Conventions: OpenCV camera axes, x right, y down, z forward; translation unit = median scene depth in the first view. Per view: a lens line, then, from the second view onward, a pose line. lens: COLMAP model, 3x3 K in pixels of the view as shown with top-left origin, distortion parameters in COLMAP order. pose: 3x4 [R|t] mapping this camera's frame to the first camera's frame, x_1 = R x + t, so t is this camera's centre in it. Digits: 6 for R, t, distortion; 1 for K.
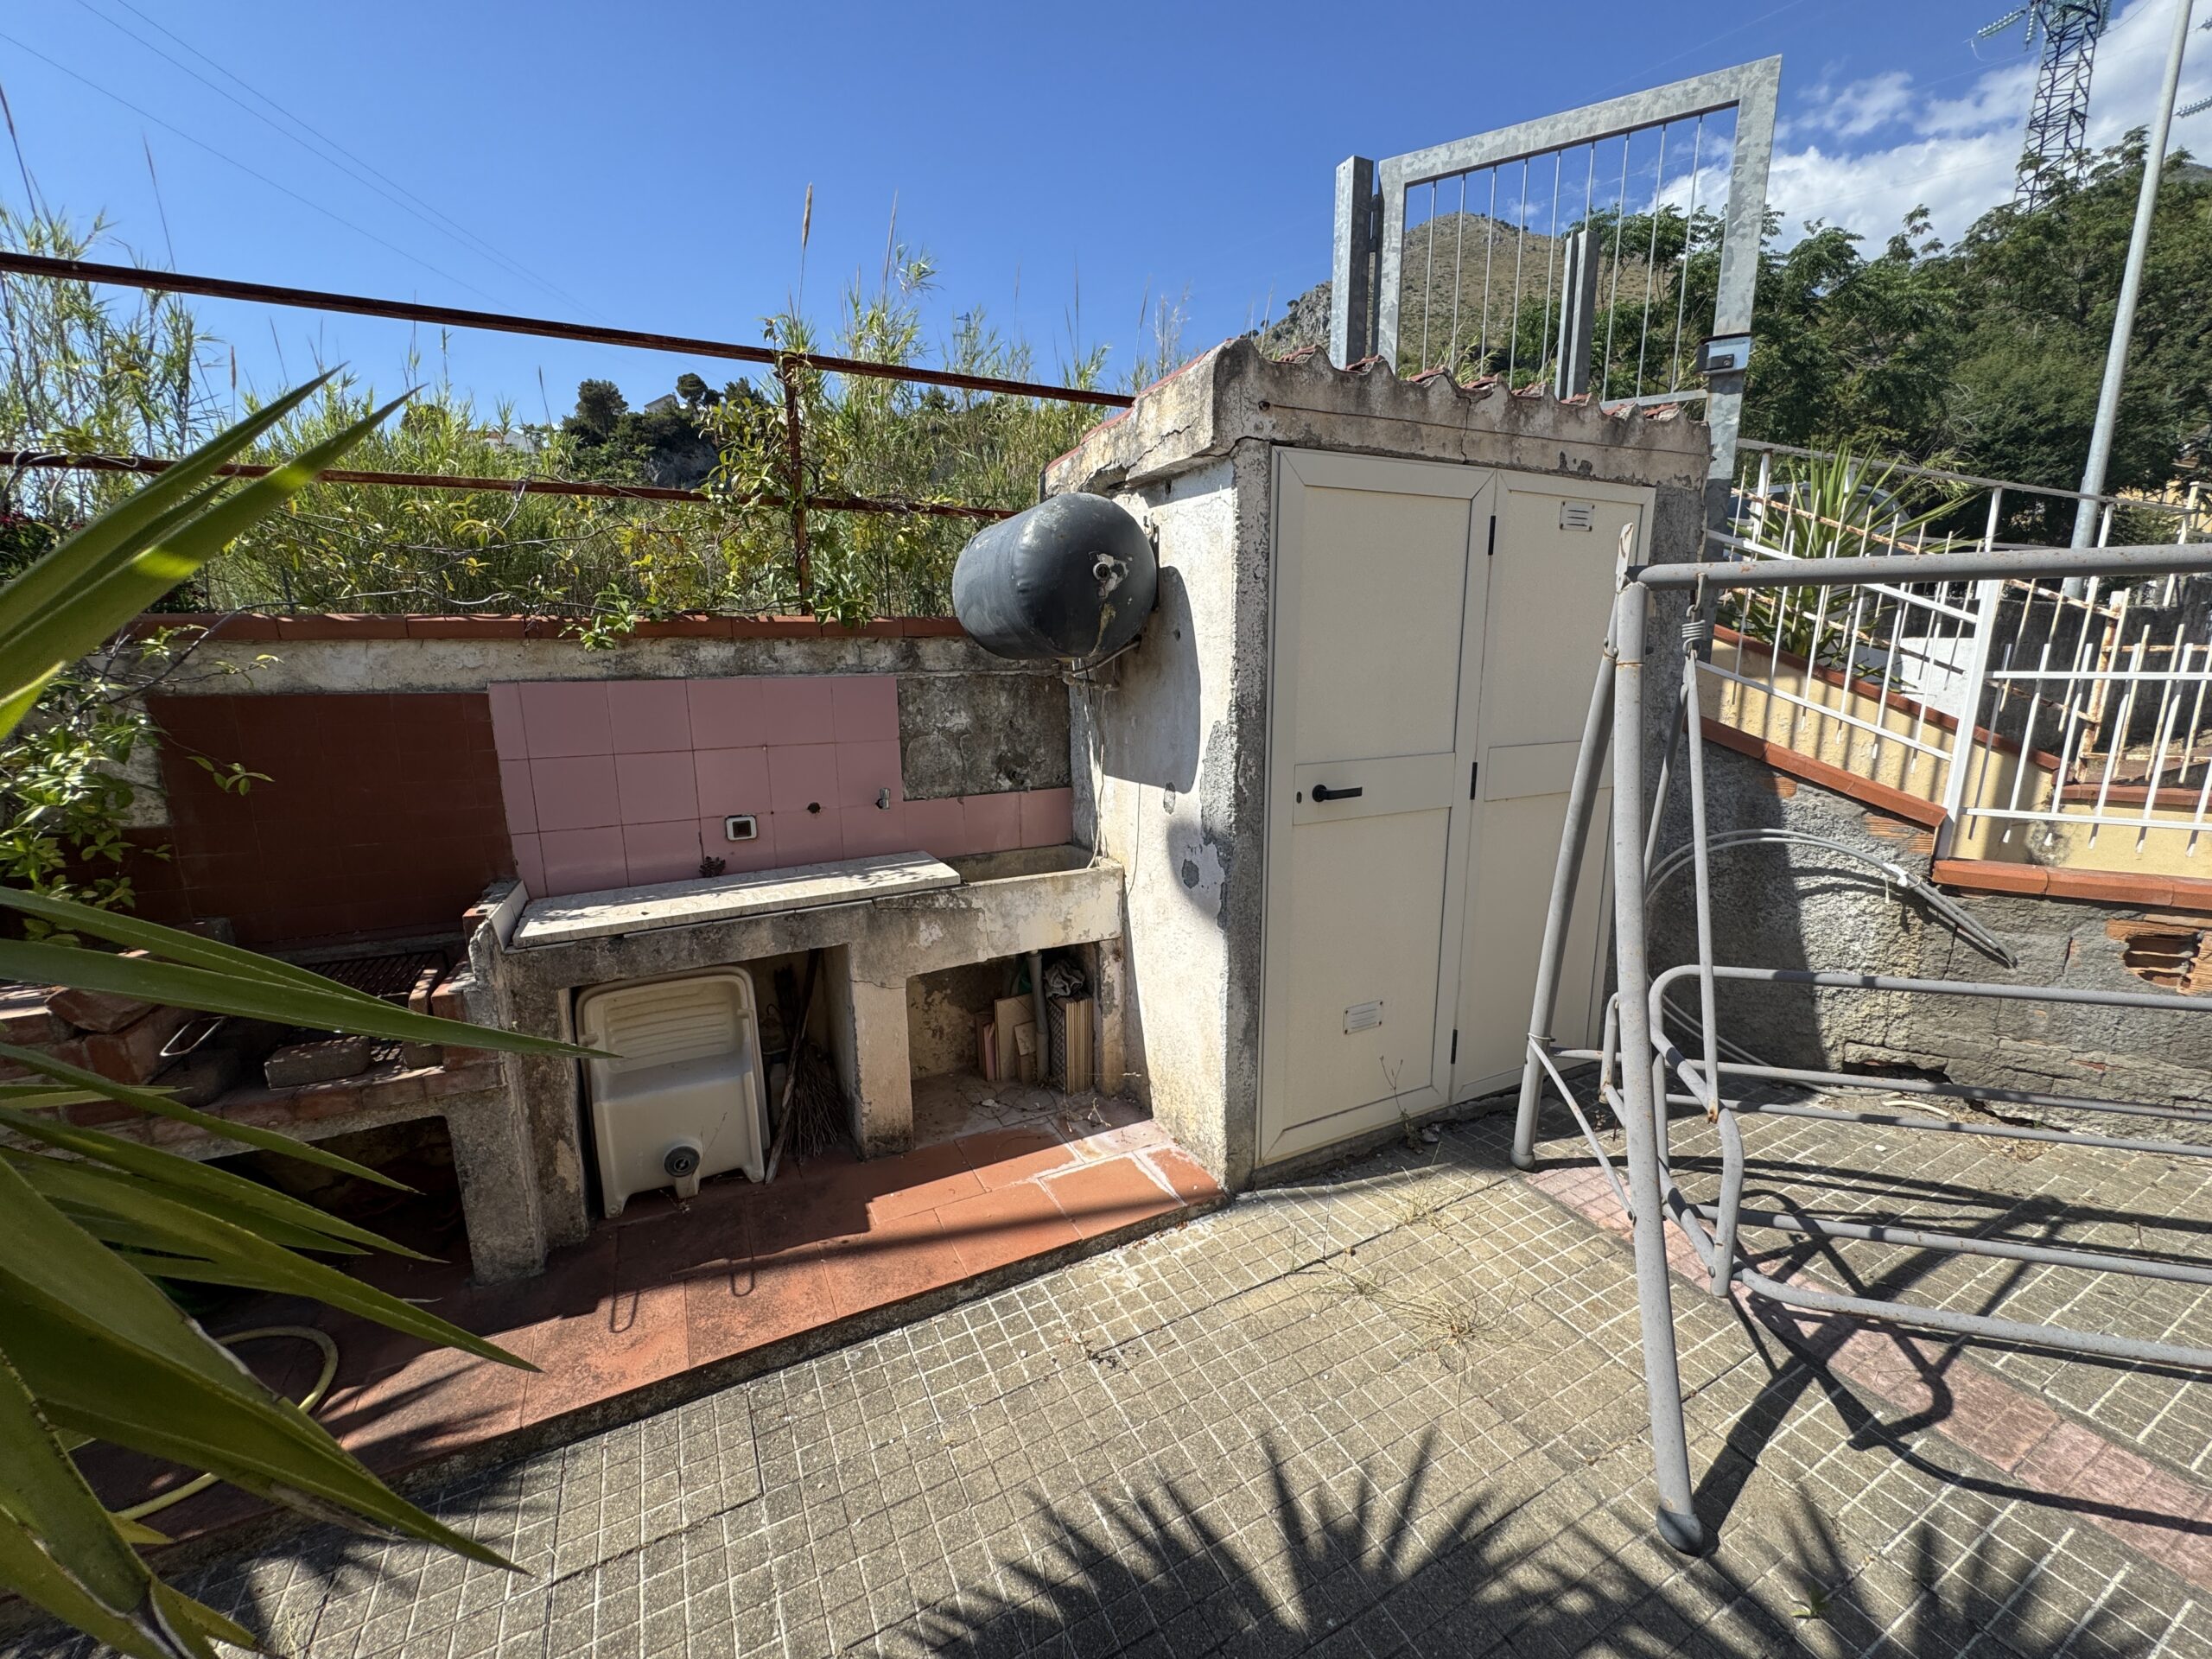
lens RADIAL K [[887.1, 0, 1099.6], [0, 887.1, 825.2], [0, 0, 1]] dist [-0.003179, 0.000290]
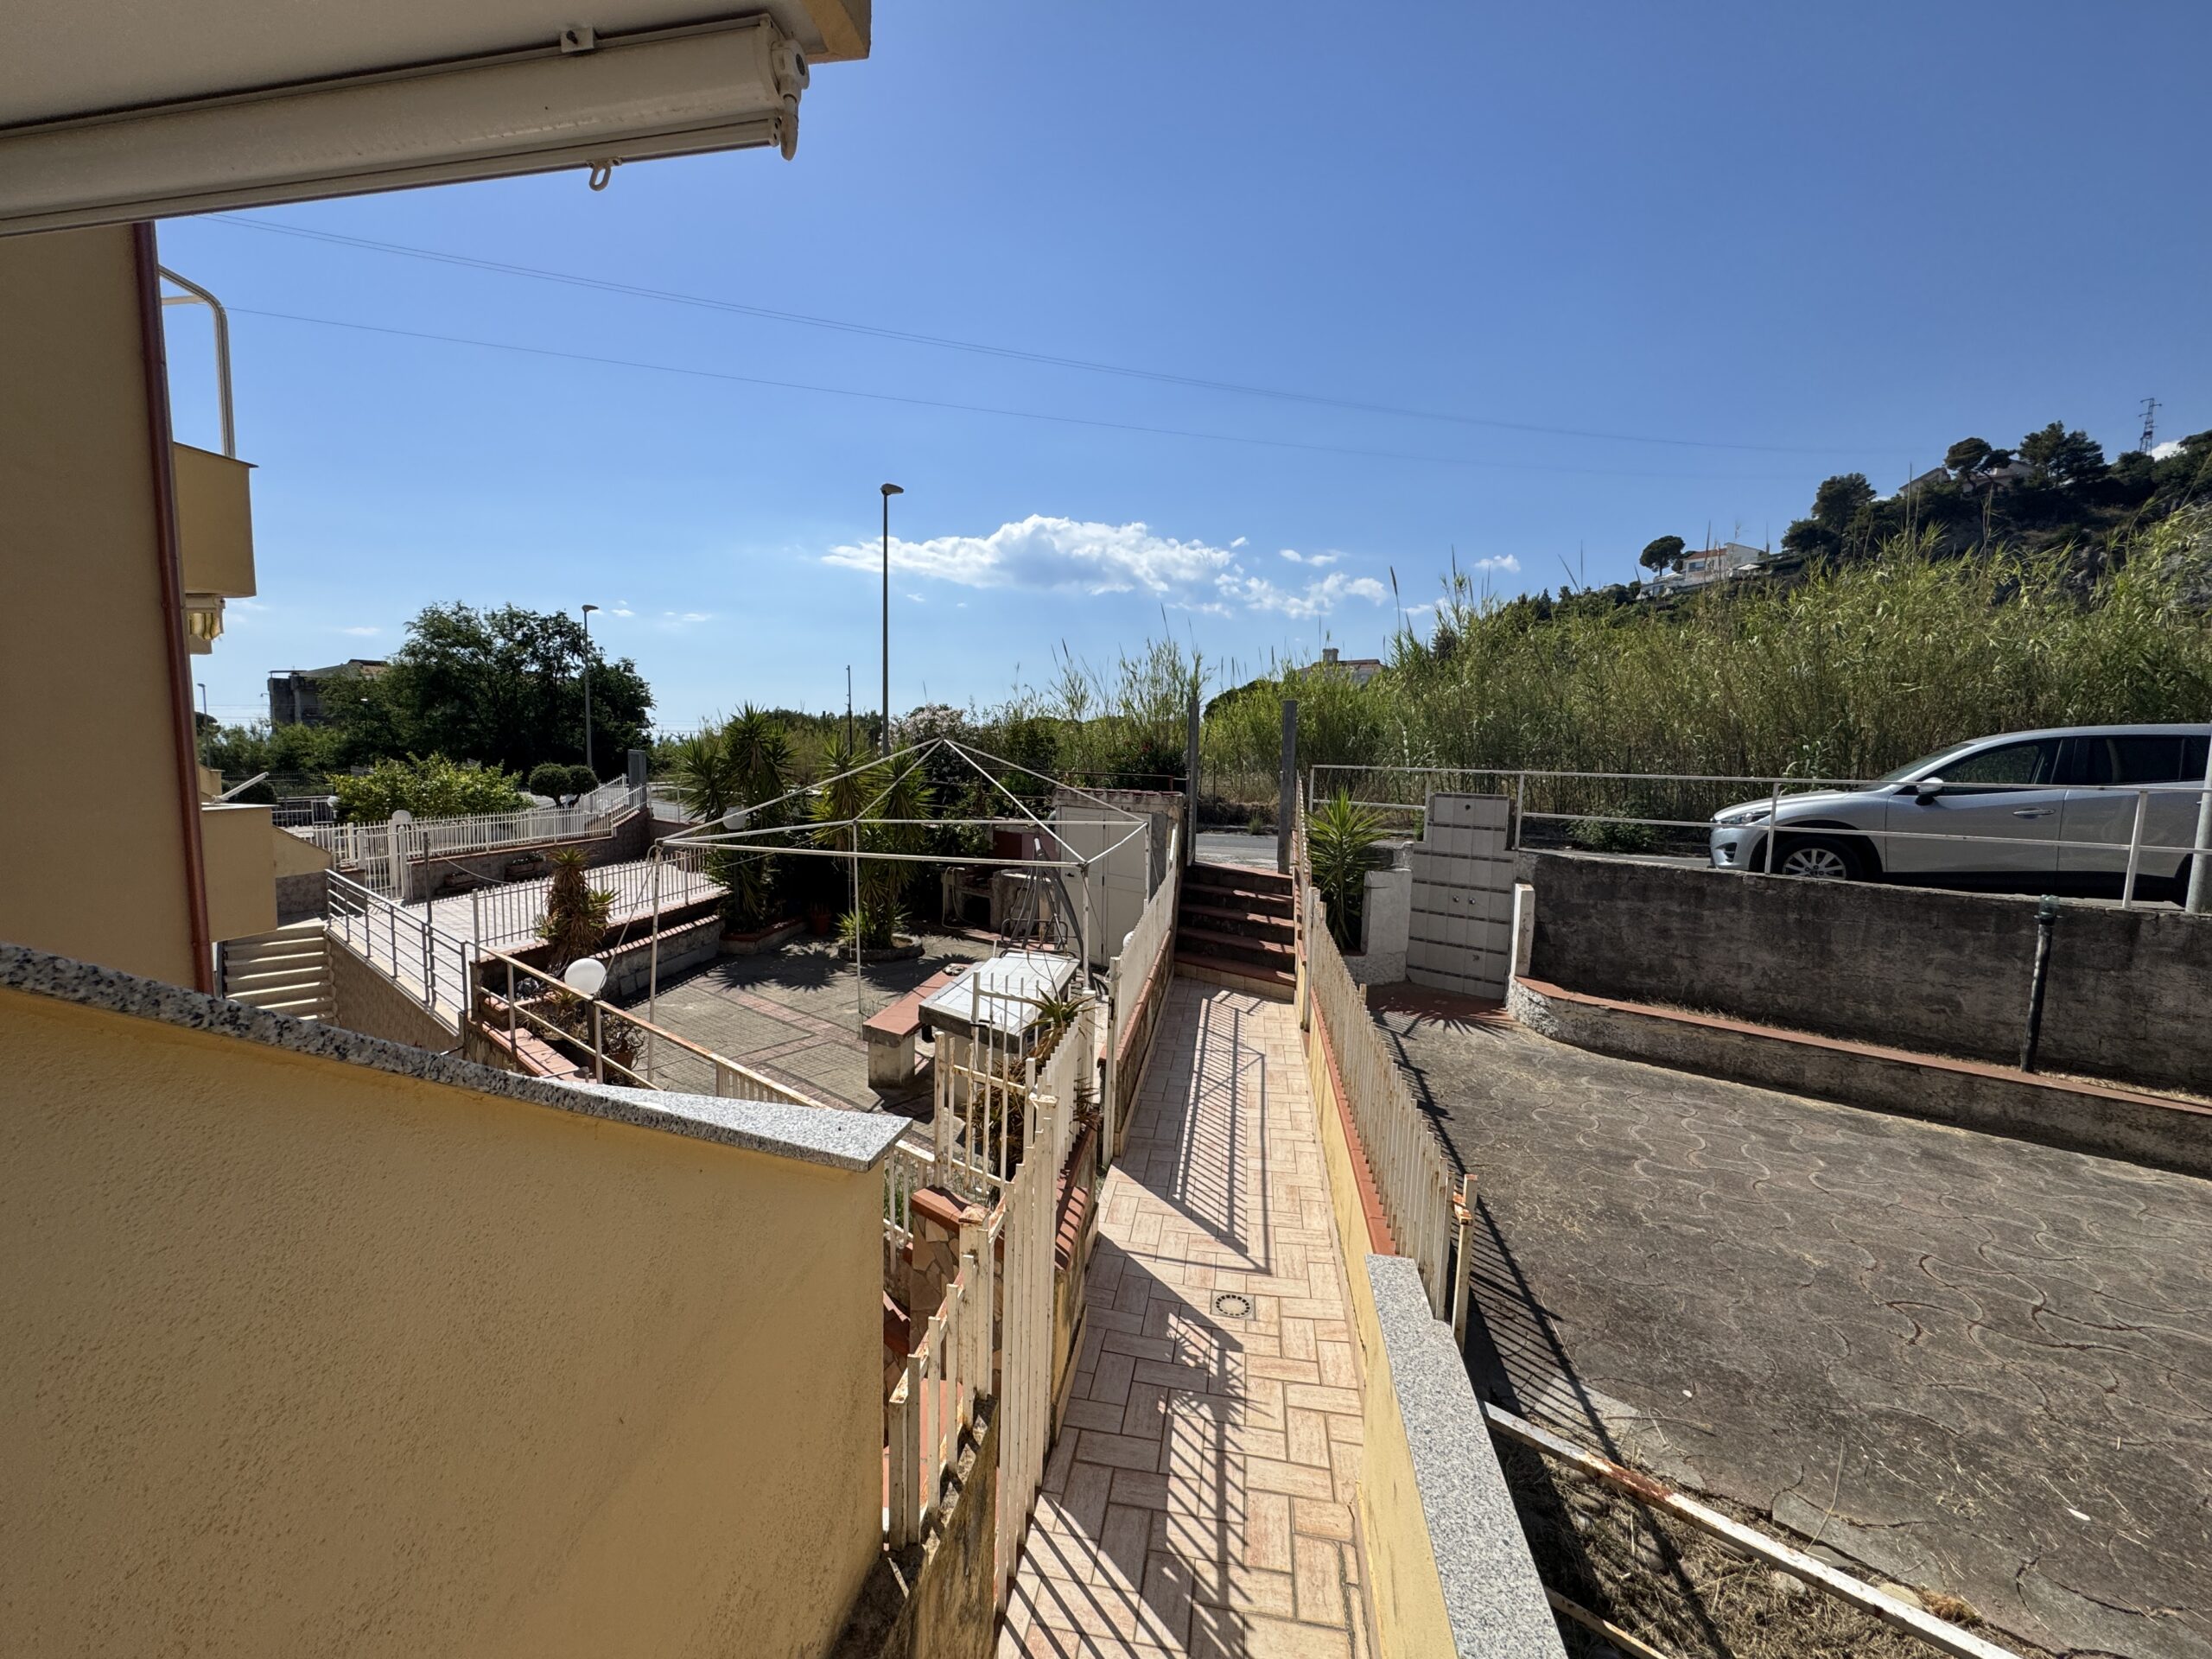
lens RADIAL K [[887.1, 0, 1101.6], [0, 887.1, 830.7], [0, 0, 1]] dist [-0.003179, 0.000290]
pose [[0.359059, 0.108617, -0.926973, 4.637104], [-0.200747, 0.978946, 0.036948, -0.471914], [0.911470, 0.172820, 0.373304, -0.644154]]
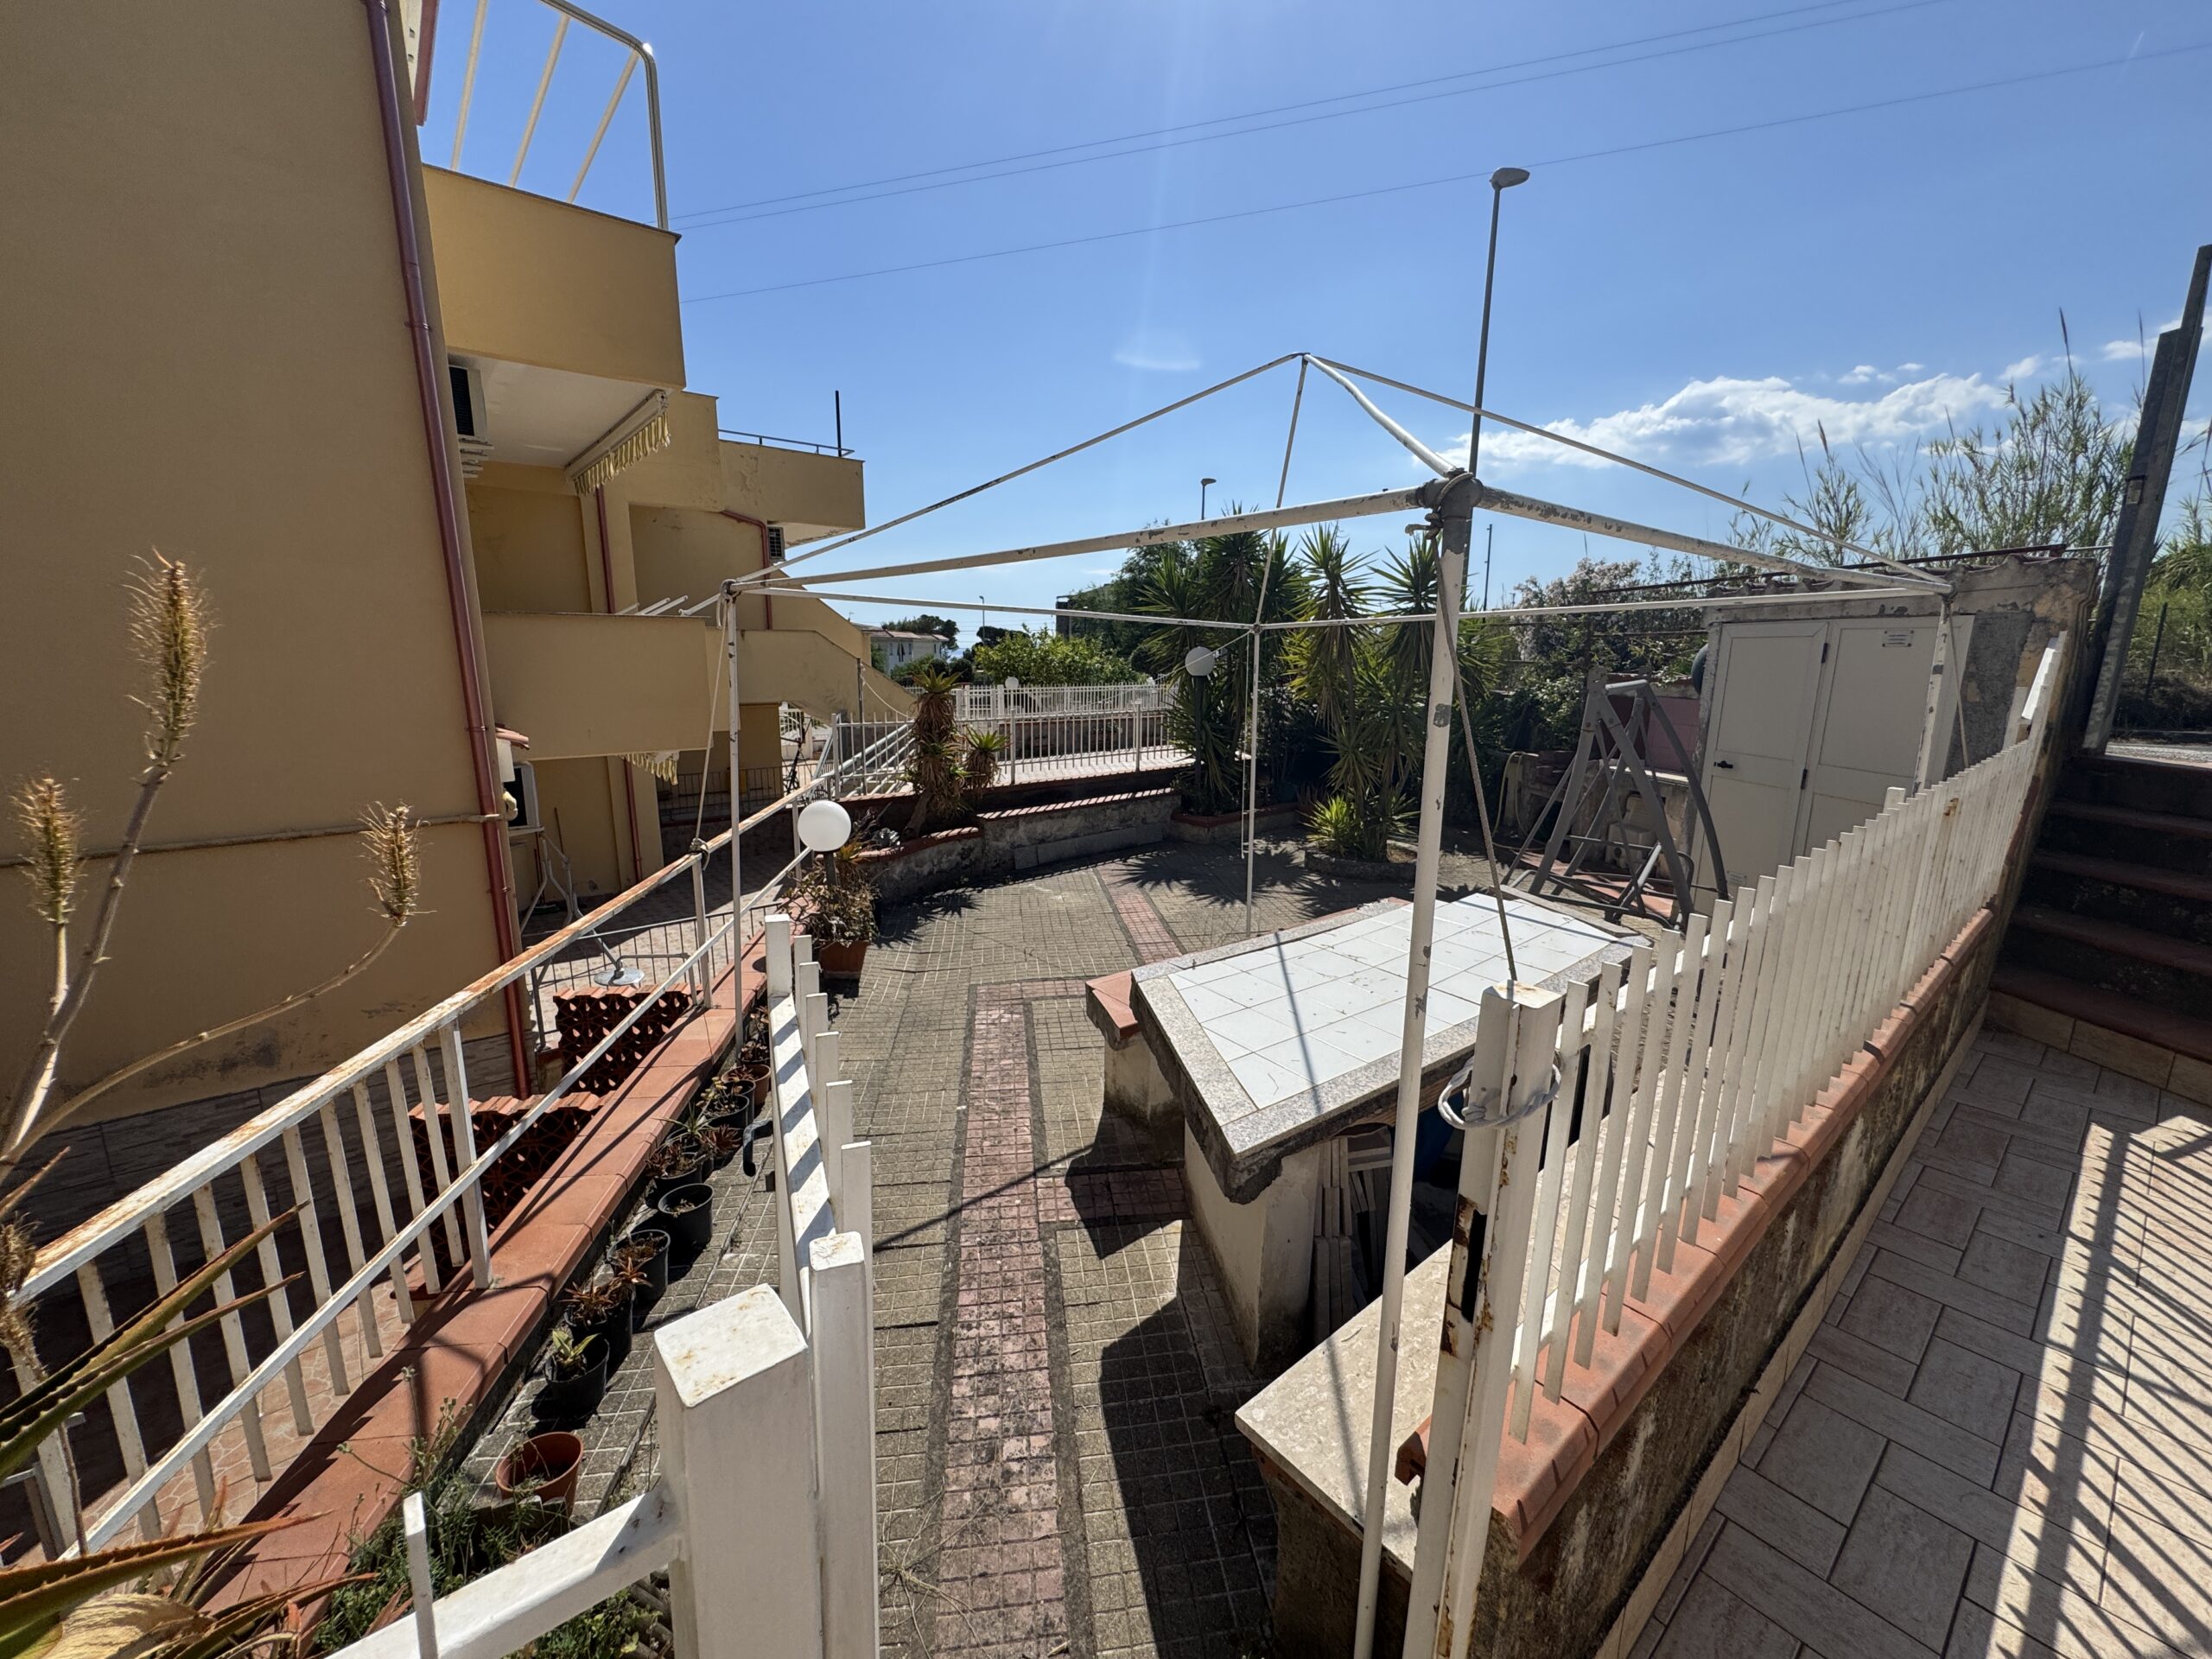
lens RADIAL K [[887.1, 0, 1127.6], [0, 887.1, 837.2], [0, 0, 1]] dist [-0.003179, 0.000290]
pose [[-0.320299, 0.205811, -0.924689, 2.942834], [-0.186409, 0.943337, 0.274531, -0.203351], [0.928795, 0.260302, -0.263784, 0.204415]]
